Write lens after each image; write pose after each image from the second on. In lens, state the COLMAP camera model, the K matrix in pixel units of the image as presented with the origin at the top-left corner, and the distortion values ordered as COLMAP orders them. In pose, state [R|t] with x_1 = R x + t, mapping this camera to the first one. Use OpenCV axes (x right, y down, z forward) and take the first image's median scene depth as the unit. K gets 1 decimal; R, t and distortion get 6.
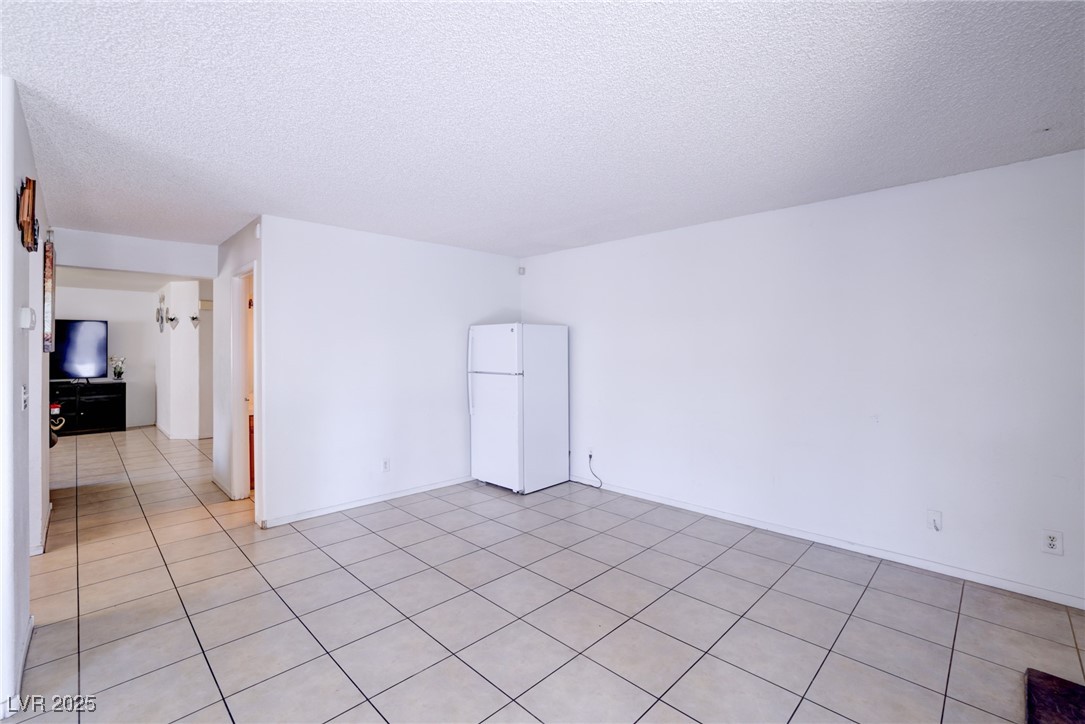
lens RADIAL K [[477.7, 0, 539.1], [0, 477.7, 347.2], [0, 0, 1]] dist [-0.048710, 0.019853]
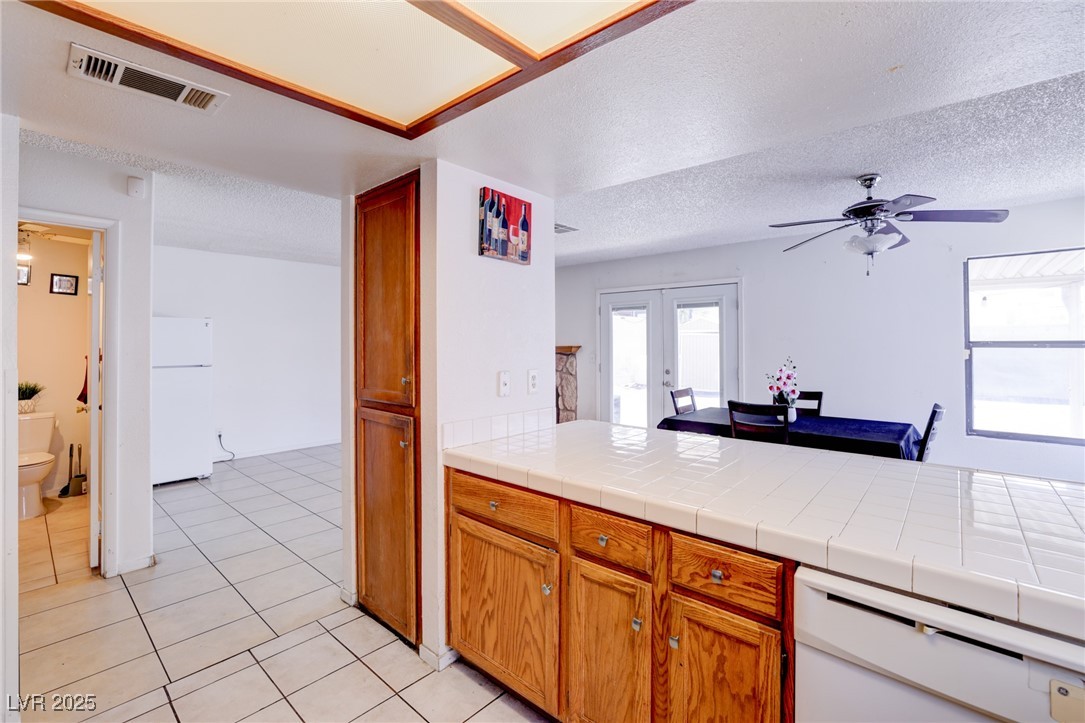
lens RADIAL K [[477.7, 0, 539.1], [0, 477.7, 346.7], [0, 0, 1]] dist [-0.048710, 0.019853]
pose [[-0.060503, -0.003361, 0.998162, -1.286240], [0.002040, 0.999992, 0.003491, 0.013353], [-0.998166, 0.002247, -0.060495, 0.361853]]
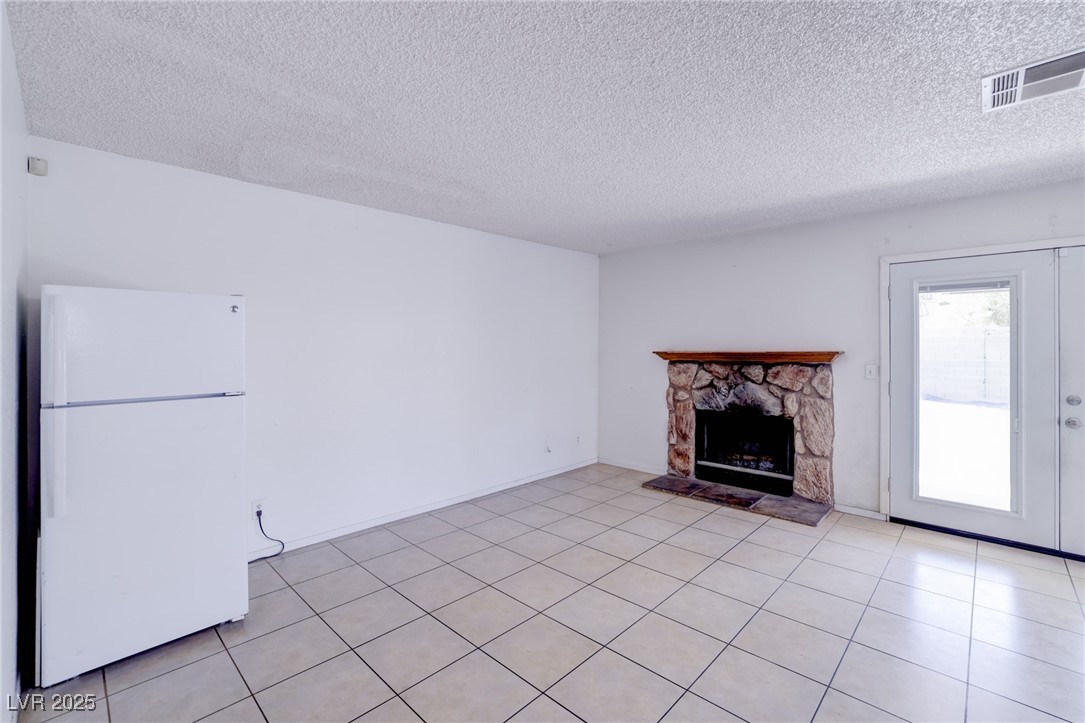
lens RADIAL K [[477.7, 0, 539.1], [0, 477.7, 346.7], [0, 0, 1]] dist [-0.048710, 0.019853]
pose [[-0.013873, -0.000836, 0.999903, -0.636733], [0.001201, 0.999999, 0.000852, 0.005374], [-0.999903, 0.001213, -0.013872, 0.762720]]
